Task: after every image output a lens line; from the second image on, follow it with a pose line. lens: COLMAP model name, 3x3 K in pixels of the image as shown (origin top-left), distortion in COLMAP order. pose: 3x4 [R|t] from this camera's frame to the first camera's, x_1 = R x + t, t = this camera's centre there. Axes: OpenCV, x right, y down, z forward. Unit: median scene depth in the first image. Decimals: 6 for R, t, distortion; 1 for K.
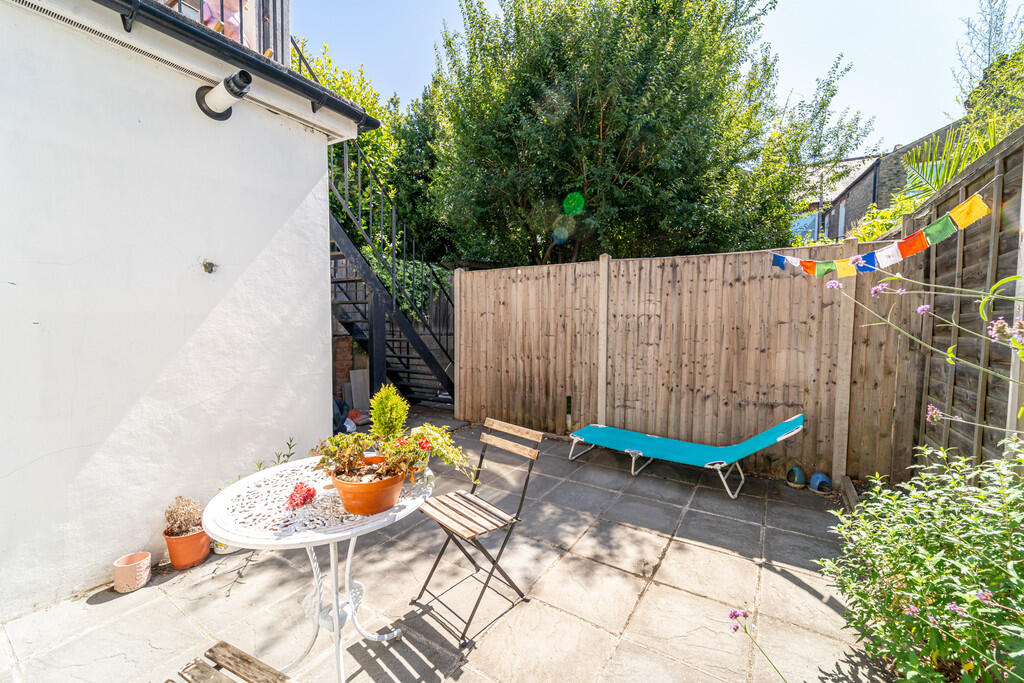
lens RADIAL K [[415.6, 0, 515.1], [0, 415.6, 343.3], [0, 0, 1]] dist [0.001524, -0.000077]
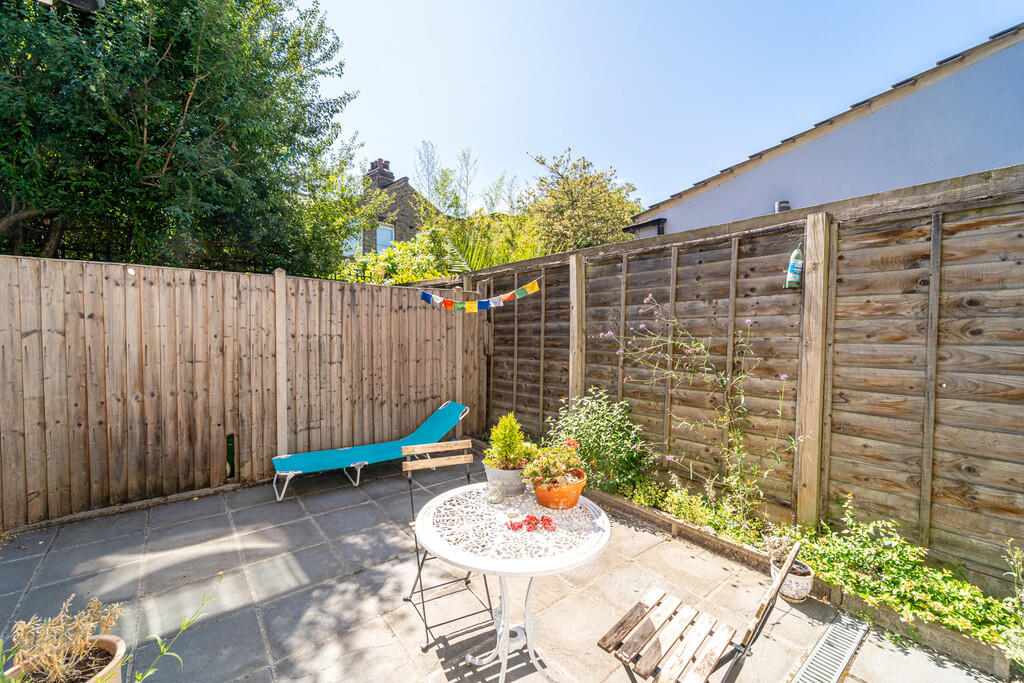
lens RADIAL K [[415.6, 0, 516.1], [0, 415.6, 342.8], [0, 0, 1]] dist [0.001524, -0.000077]
pose [[0.309785, -0.031517, 0.950284, -0.516285], [0.048555, 0.998671, 0.017293, -0.043025], [-0.949566, 0.040784, 0.310904, 0.229042]]
